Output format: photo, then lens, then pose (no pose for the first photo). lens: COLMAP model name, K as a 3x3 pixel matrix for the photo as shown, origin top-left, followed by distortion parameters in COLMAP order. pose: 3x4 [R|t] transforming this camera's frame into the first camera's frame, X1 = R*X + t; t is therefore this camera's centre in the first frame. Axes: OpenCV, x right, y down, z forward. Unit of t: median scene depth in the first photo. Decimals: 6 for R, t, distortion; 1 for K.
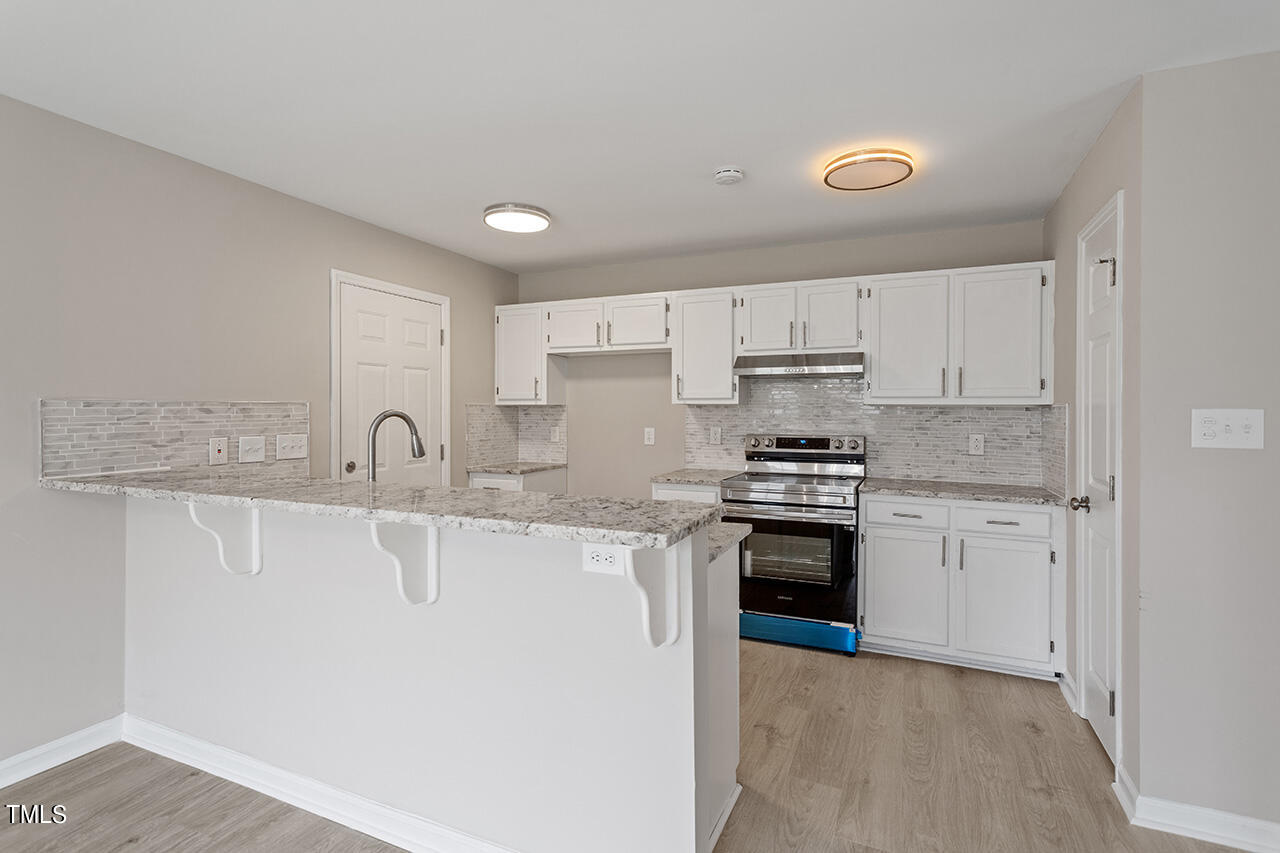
lens RADIAL K [[618.1, 0, 653.0], [0, 618.1, 409.4], [0, 0, 1]] dist [0.005265, 0.001747]
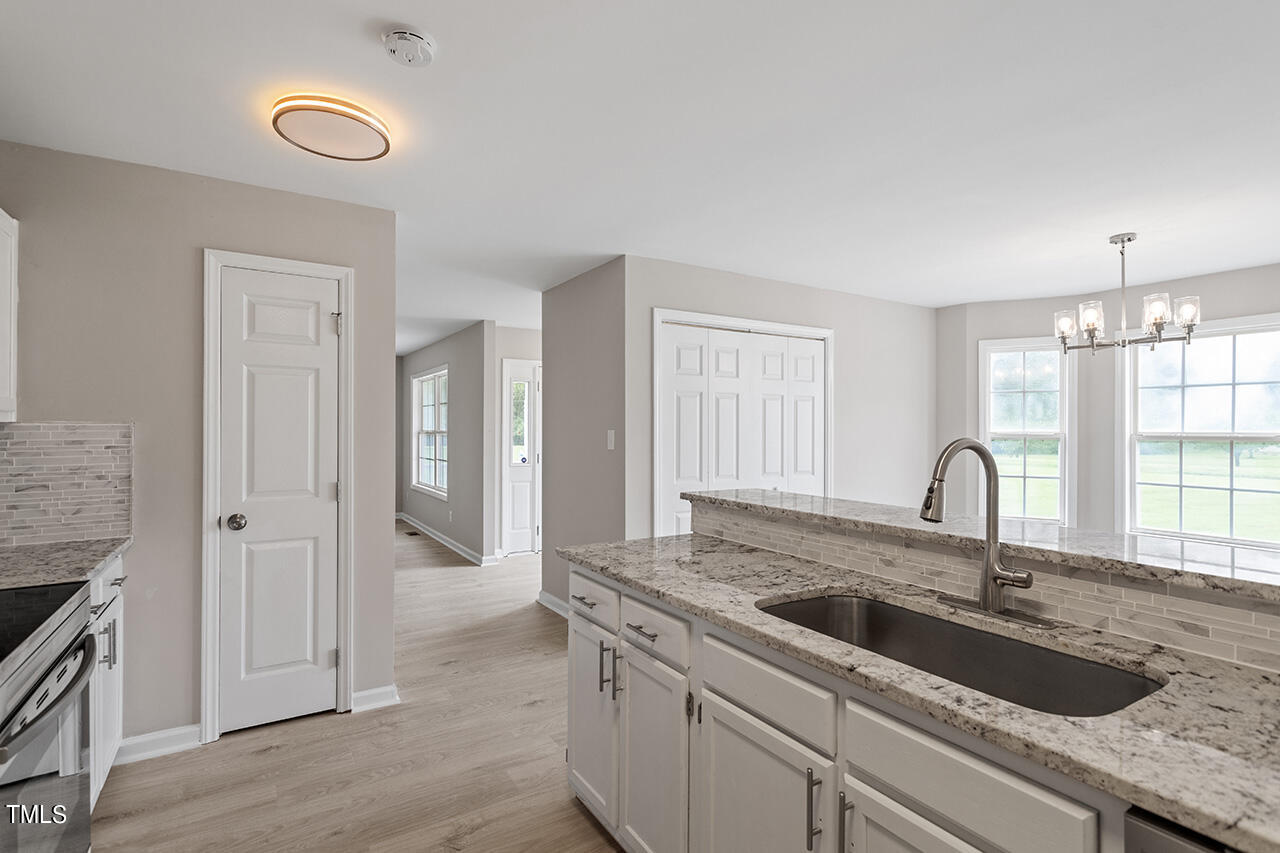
lens RADIAL K [[618.1, 0, 634.0], [0, 618.1, 421.4], [0, 0, 1]] dist [0.005265, 0.001747]
pose [[-0.817314, 0.002546, 0.576187, -0.299970], [-0.006537, 0.999885, -0.013692, -0.002907], [-0.576155, -0.014957, -0.817203, 1.004443]]
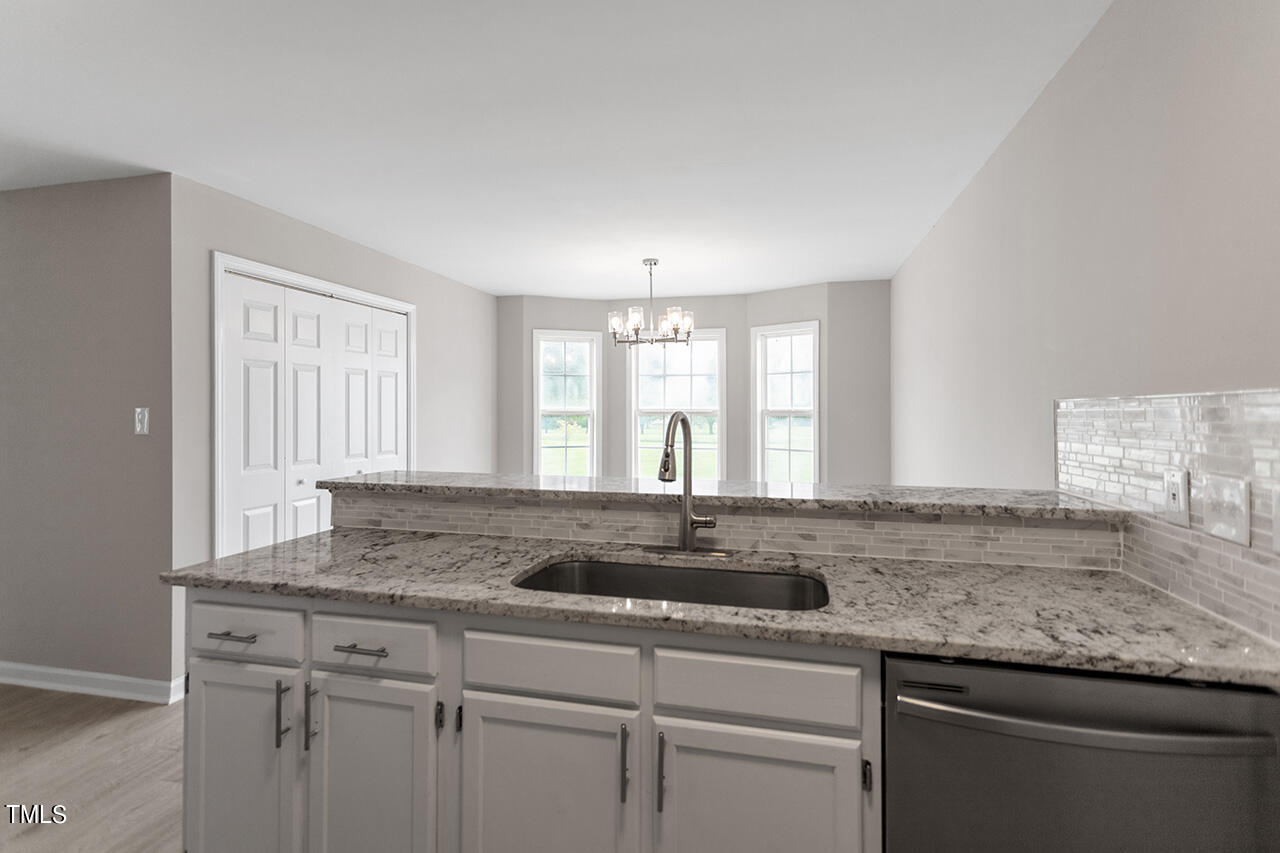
lens RADIAL K [[618.1, 0, 634.4], [0, 618.1, 400.1], [0, 0, 1]] dist [0.005265, 0.001747]
pose [[-0.987953, -0.004353, -0.154691, -0.150611], [-0.001435, 0.999819, -0.018967, 0.001686], [0.154745, -0.018516, -0.987781, 1.022519]]
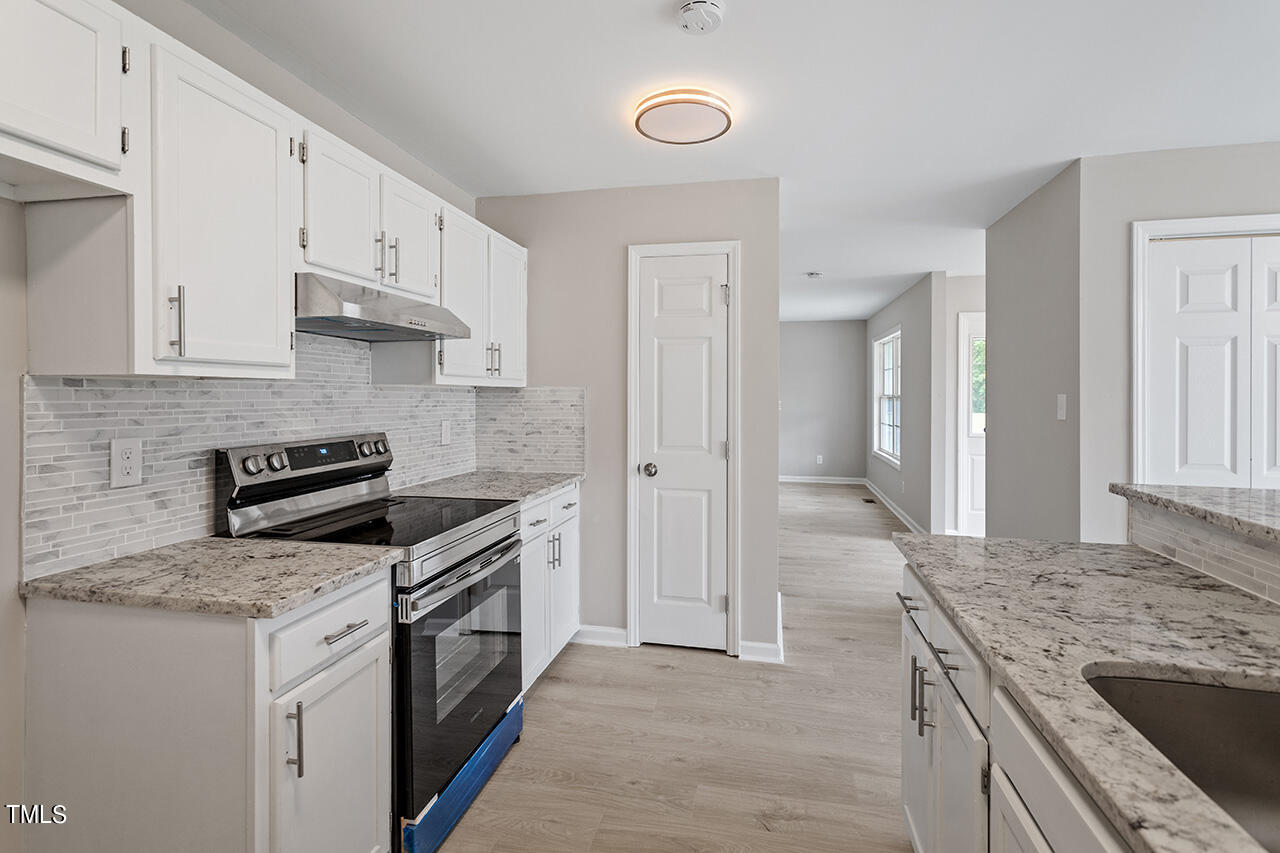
lens RADIAL K [[618.1, 0, 630.5], [0, 618.1, 389.5], [0, 0, 1]] dist [0.005265, 0.001747]
pose [[-0.180135, 0.002214, 0.983639, -0.348907], [-0.007138, 0.999968, -0.003558, -0.001442], [-0.983616, -0.007662, -0.180114, 0.864300]]
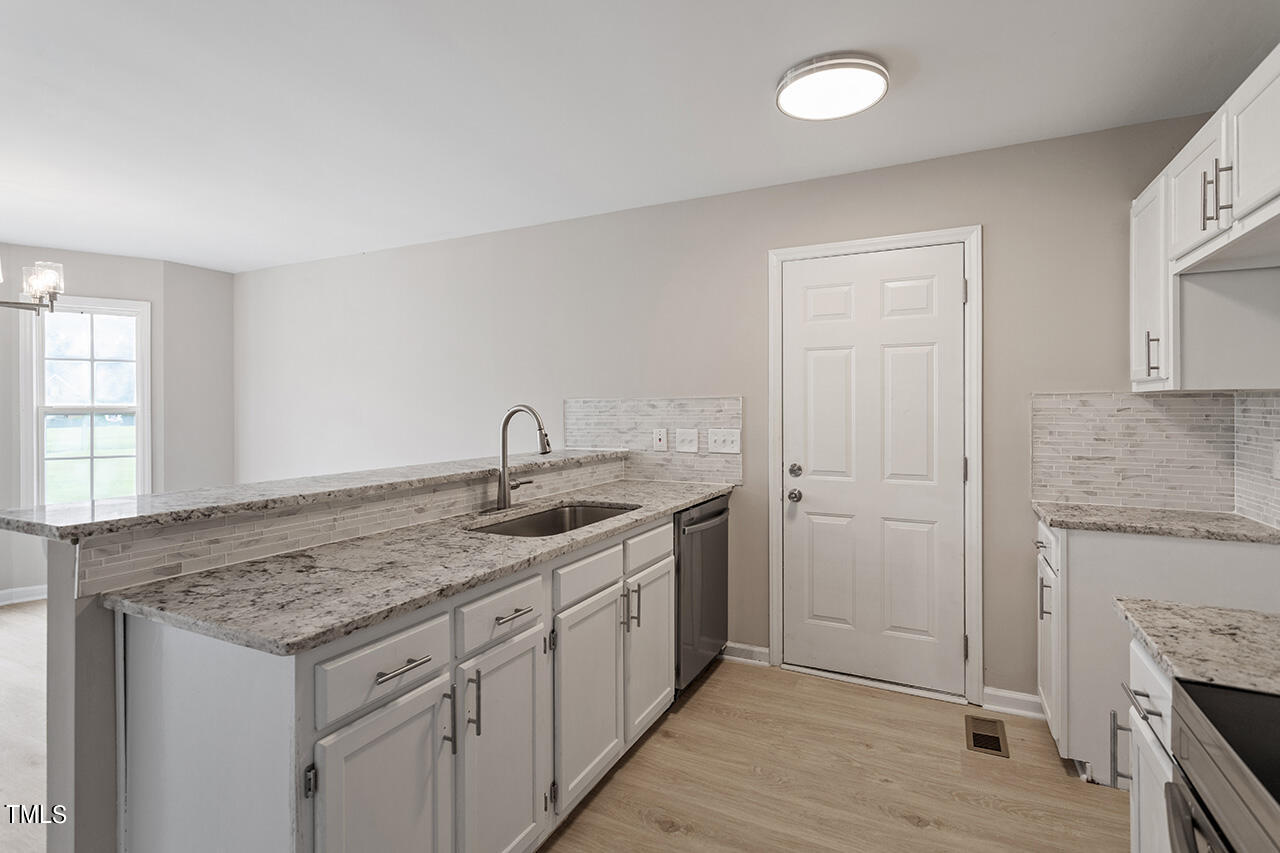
lens RADIAL K [[618.1, 0, 638.2], [0, 618.1, 407.1], [0, 0, 1]] dist [0.005265, 0.001747]
pose [[-0.066653, -0.000310, -0.997776, 0.352270], [0.005235, 0.999986, -0.000660, 0.003714], [0.997762, -0.005268, -0.066651, 0.749583]]
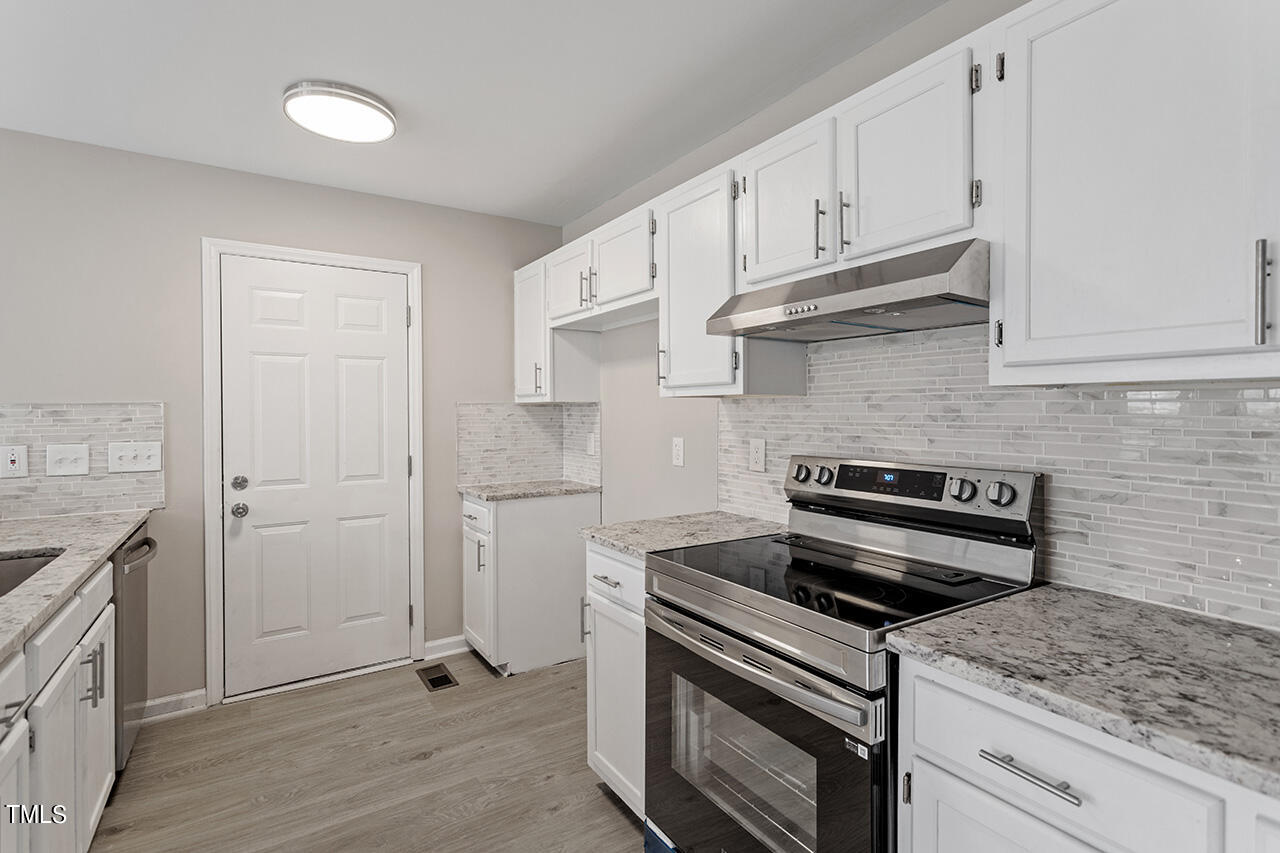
lens RADIAL K [[618.1, 0, 645.5], [0, 618.1, 411.3], [0, 0, 1]] dist [0.005265, 0.001747]
pose [[0.829306, -0.006576, -0.558755, 0.356731], [0.008908, 0.999959, 0.001453, 0.003561], [0.558723, -0.006182, 0.829331, 0.561744]]
